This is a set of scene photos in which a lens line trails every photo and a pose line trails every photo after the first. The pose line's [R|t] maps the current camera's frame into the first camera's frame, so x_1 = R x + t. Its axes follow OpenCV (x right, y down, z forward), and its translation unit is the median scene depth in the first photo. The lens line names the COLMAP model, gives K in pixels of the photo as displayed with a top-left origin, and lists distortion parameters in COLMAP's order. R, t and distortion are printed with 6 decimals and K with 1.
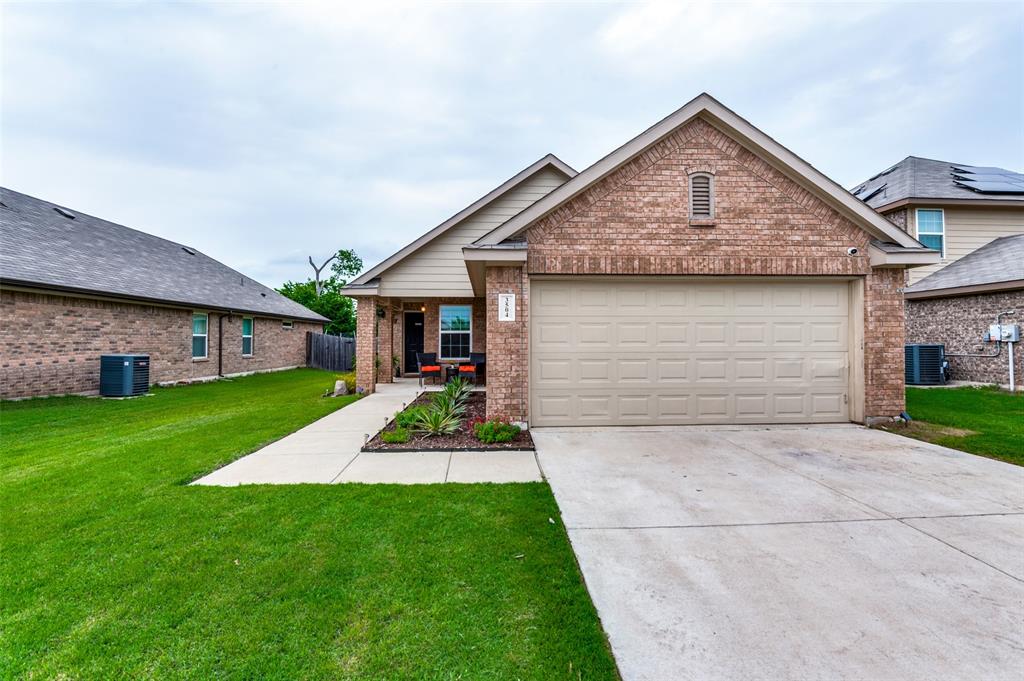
lens RADIAL K [[471.1, 0, 512.0], [0, 471.1, 340.5], [0, 0, 1]] dist [-0.012339, -0.000020]
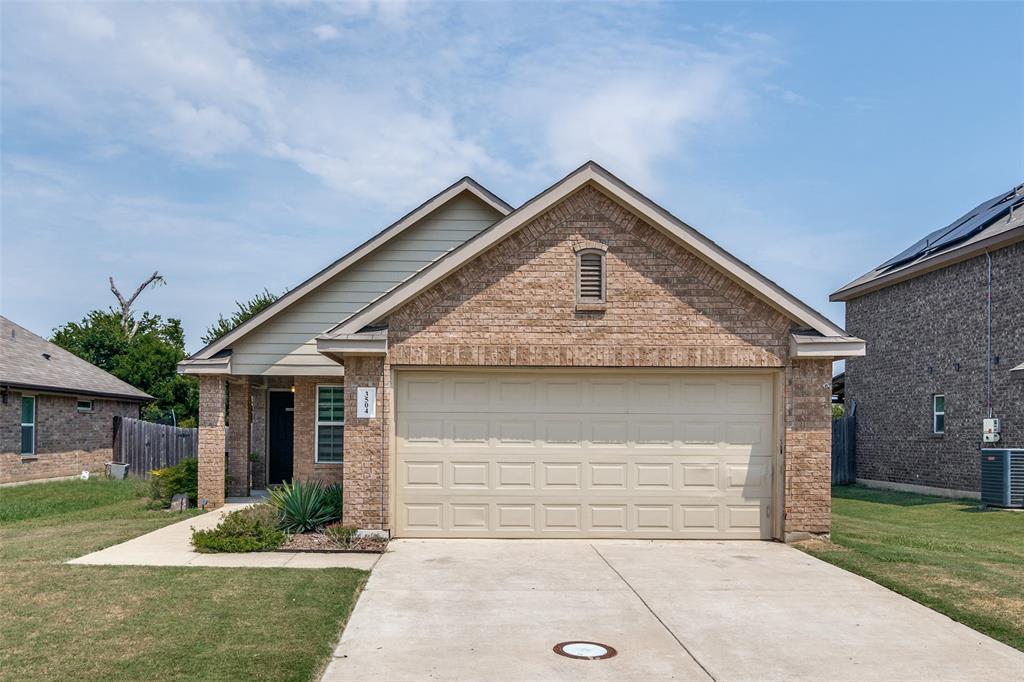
lens RADIAL K [[1046.8, 0, 491.1], [0, 1046.8, 449.2], [0, 0, 1]] dist [-0.011408, 0.005019]
pose [[0.999166, 0.010475, -0.039463, 0.296717], [-0.009747, 0.999779, 0.018600, -0.019822], [0.039650, -0.018200, 0.999048, -0.954411]]
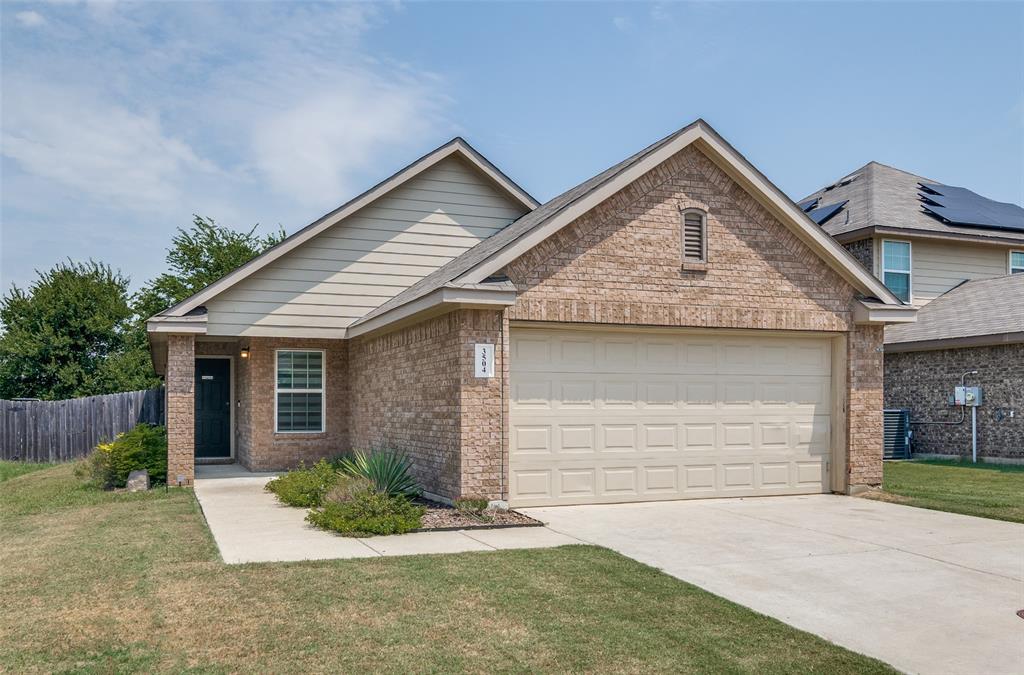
lens RADIAL K [[886.5, 0, 496.8], [0, 886.5, 428.5], [0, 0, 1]] dist [-0.010189, -0.003946]
pose [[0.948602, -0.006817, 0.316397, -0.462725], [-0.000317, 0.999747, 0.022489, 0.012304], [-0.316470, -0.021434, 0.948360, -0.445840]]
